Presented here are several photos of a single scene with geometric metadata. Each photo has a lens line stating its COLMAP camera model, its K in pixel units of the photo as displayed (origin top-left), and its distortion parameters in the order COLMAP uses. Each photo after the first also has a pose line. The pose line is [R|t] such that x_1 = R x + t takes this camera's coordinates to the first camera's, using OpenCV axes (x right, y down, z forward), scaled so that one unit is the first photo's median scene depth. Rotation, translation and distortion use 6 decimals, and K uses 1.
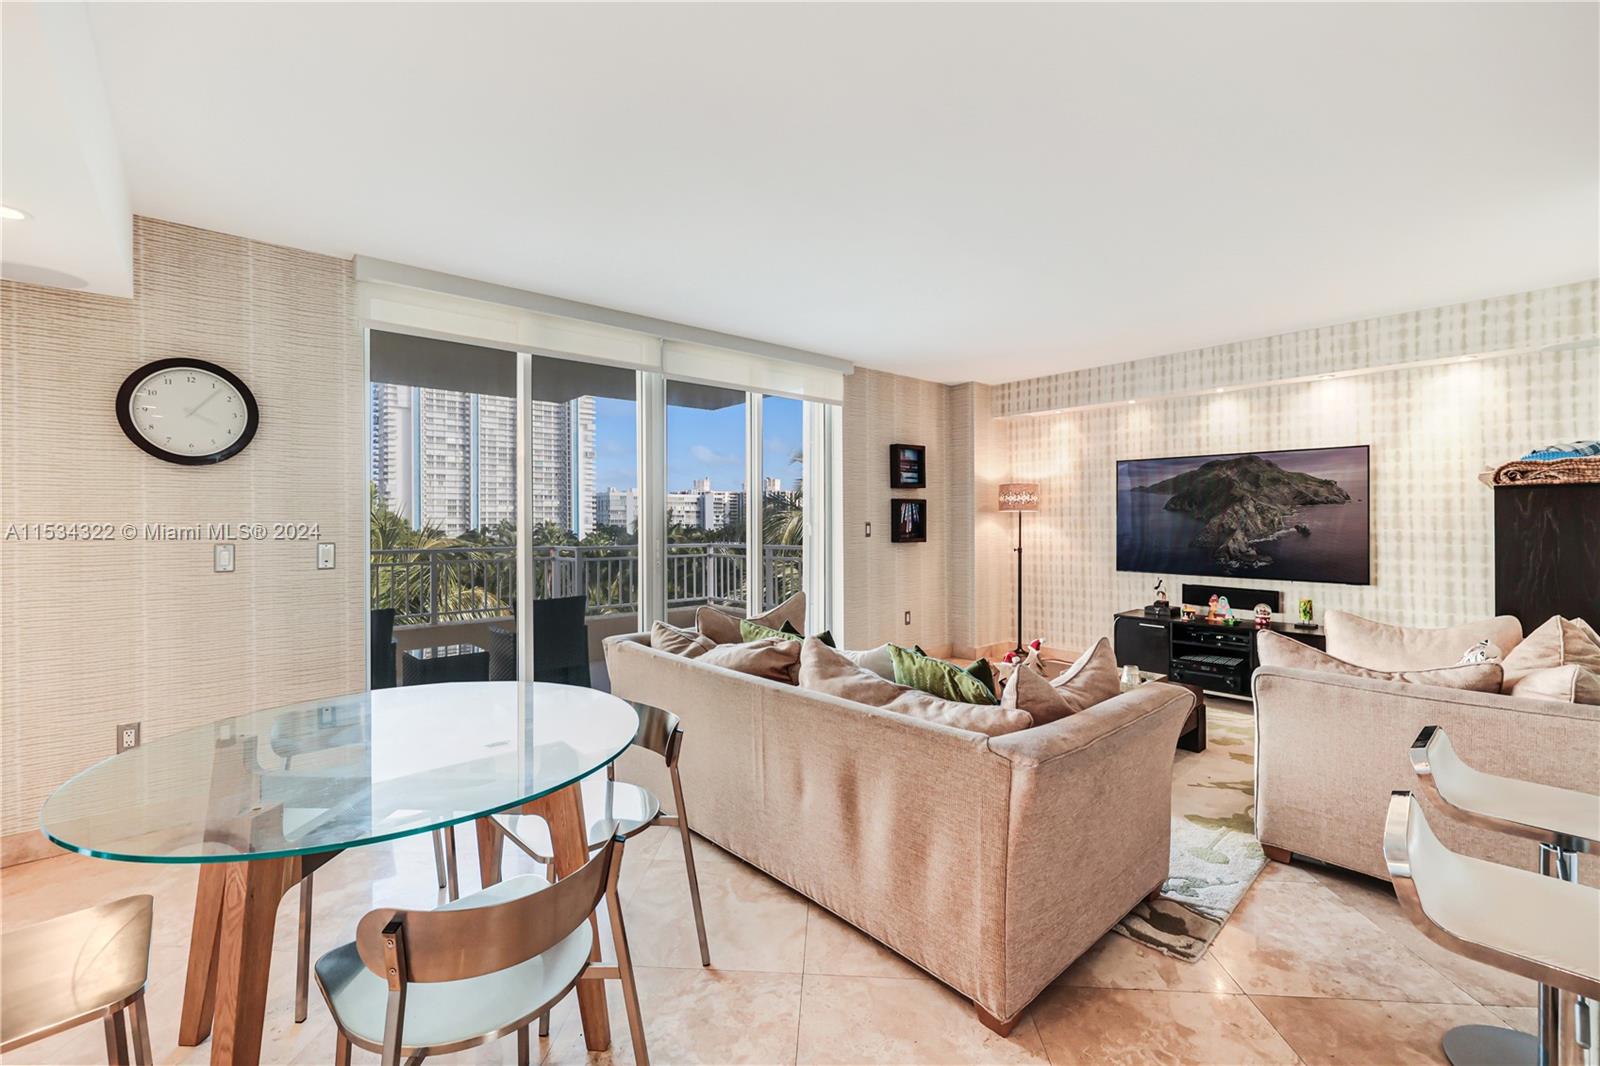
lens RADIAL K [[679.6, 0, 796.0], [0, 679.6, 518.7], [0, 0, 1]] dist [0.001954, 0.000611]
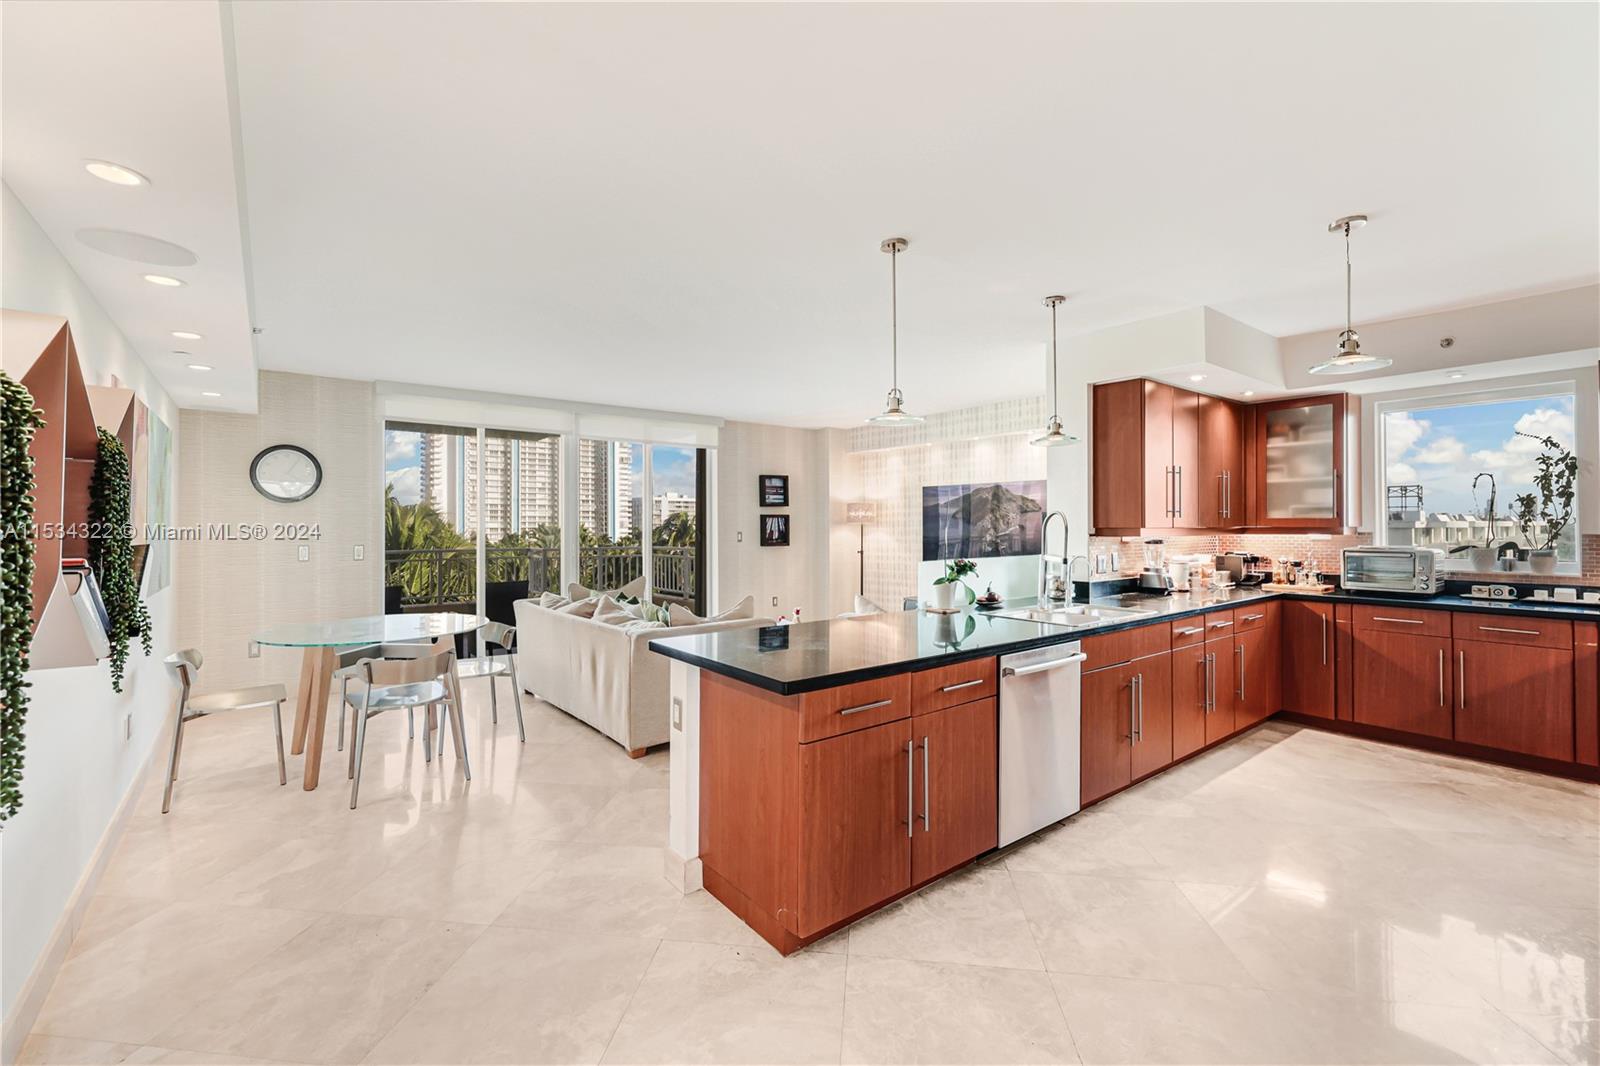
lens RADIAL K [[679.6, 0, 796.0], [0, 679.6, 518.7], [0, 0, 1]] dist [0.001954, 0.000611]
pose [[0.998658, 0.000230, -0.051782, 0.274387], [-0.000536, 0.999982, -0.005901, -0.012193], [0.051780, 0.005921, 0.998641, -0.361245]]
